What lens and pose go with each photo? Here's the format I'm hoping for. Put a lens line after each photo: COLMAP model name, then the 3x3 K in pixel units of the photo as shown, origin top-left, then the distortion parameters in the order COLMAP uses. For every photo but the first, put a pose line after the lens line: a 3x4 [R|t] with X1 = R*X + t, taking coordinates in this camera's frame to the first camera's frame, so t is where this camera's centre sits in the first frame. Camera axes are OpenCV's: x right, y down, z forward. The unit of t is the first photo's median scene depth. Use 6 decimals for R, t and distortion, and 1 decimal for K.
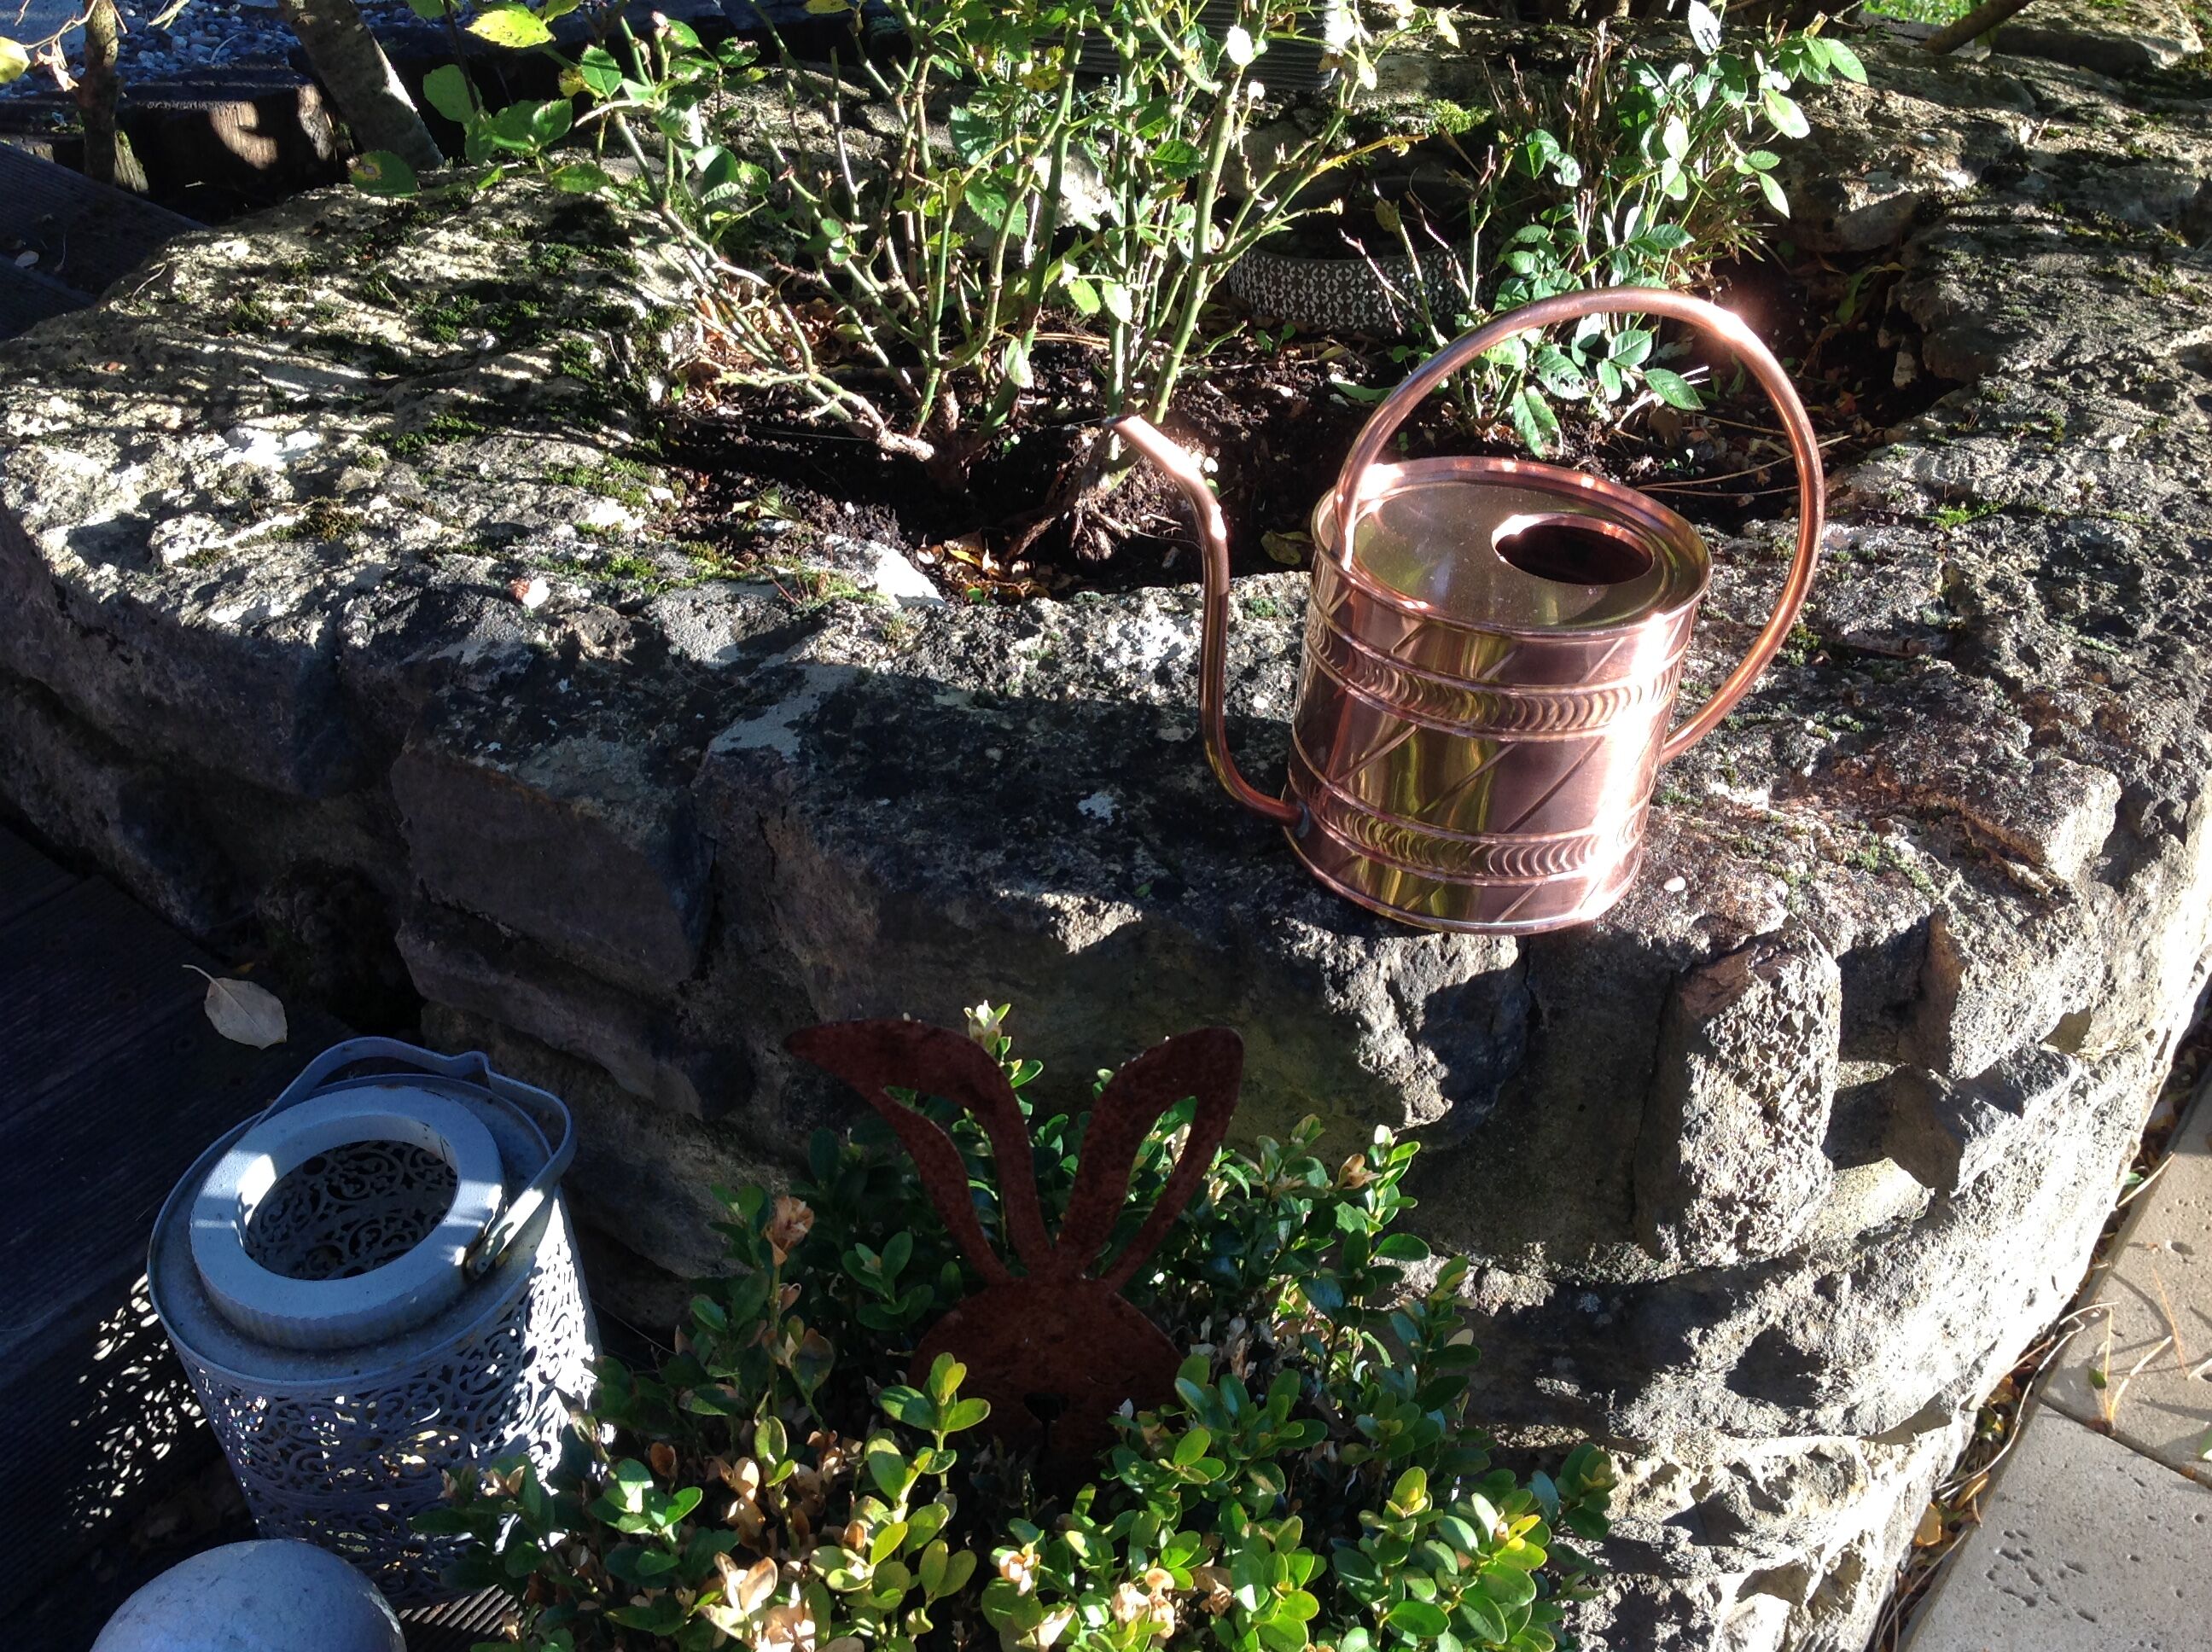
lens RADIAL K [[2088.5, 0, 1166.6], [0, 2088.5, 821.3], [0, 0, 1]] dist [0.116429, -0.268687]
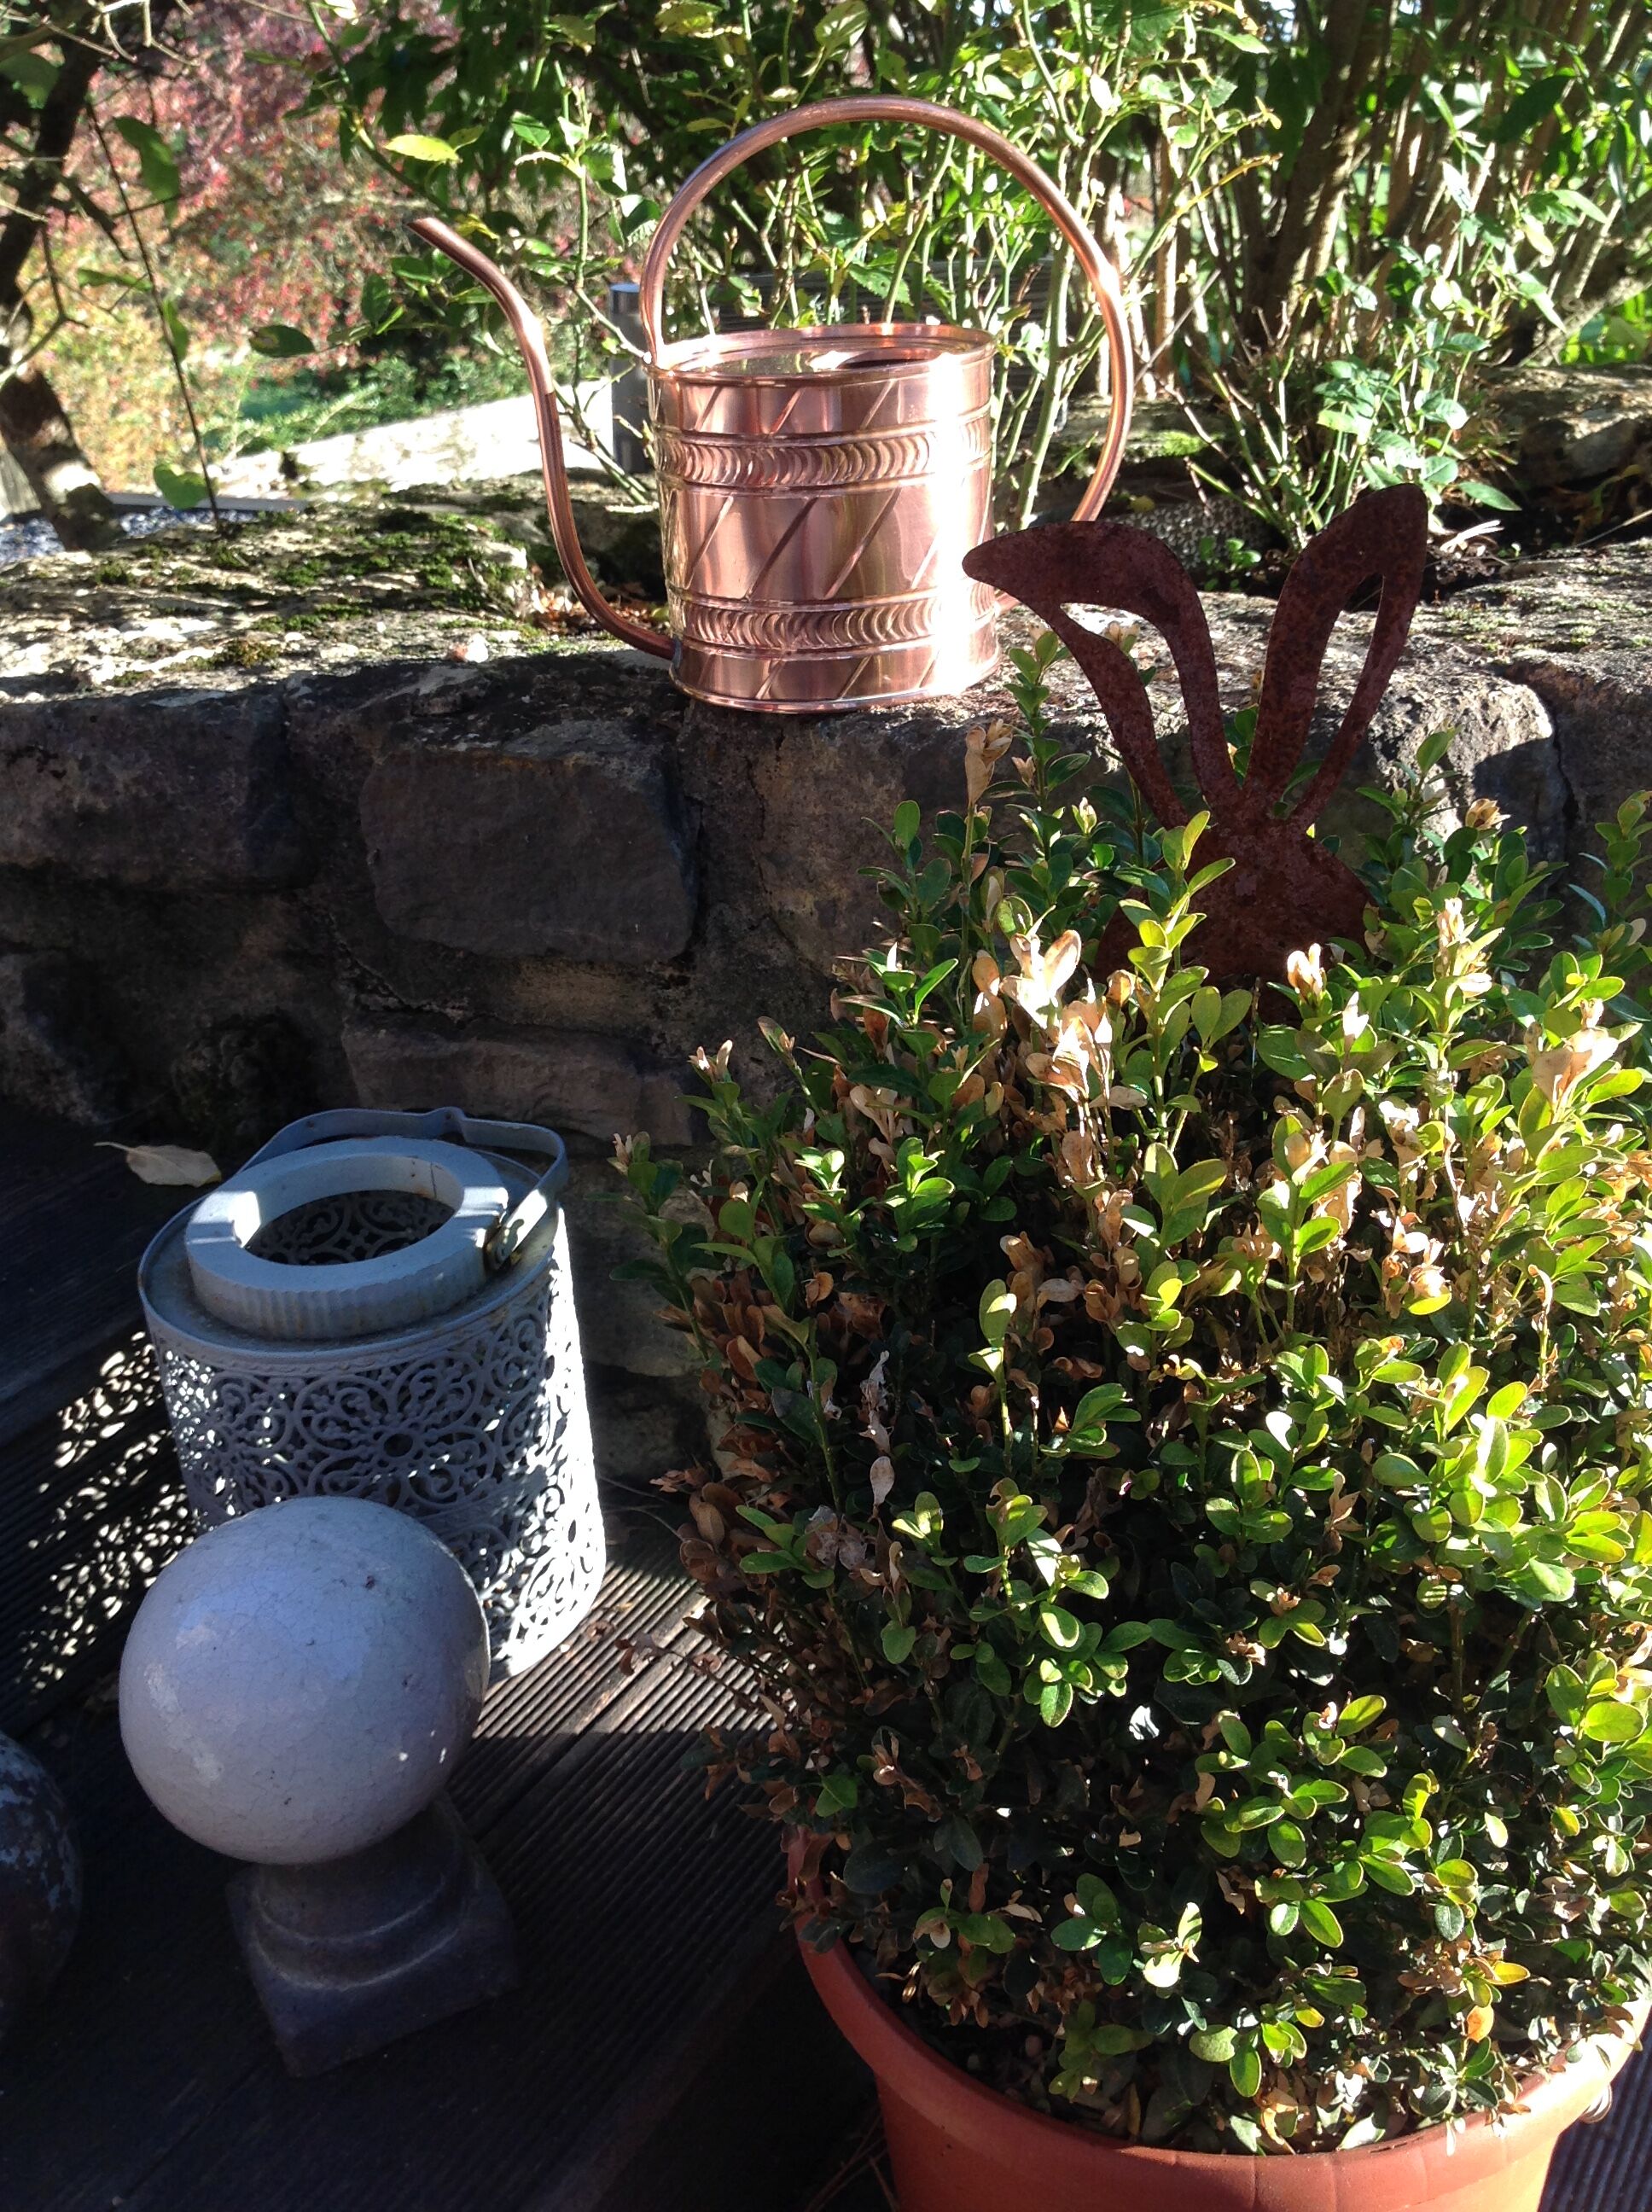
lens RADIAL K [[2088.5, 0, 907.8], [0, 2088.5, 1011.4], [0, 0, 1]] dist [0.116429, -0.268687]
pose [[0.992653, -0.108271, 0.054012, -0.163765], [0.117636, 0.968062, -0.221398, 0.301762], [-0.028316, 0.226125, 0.973687, 0.047866]]
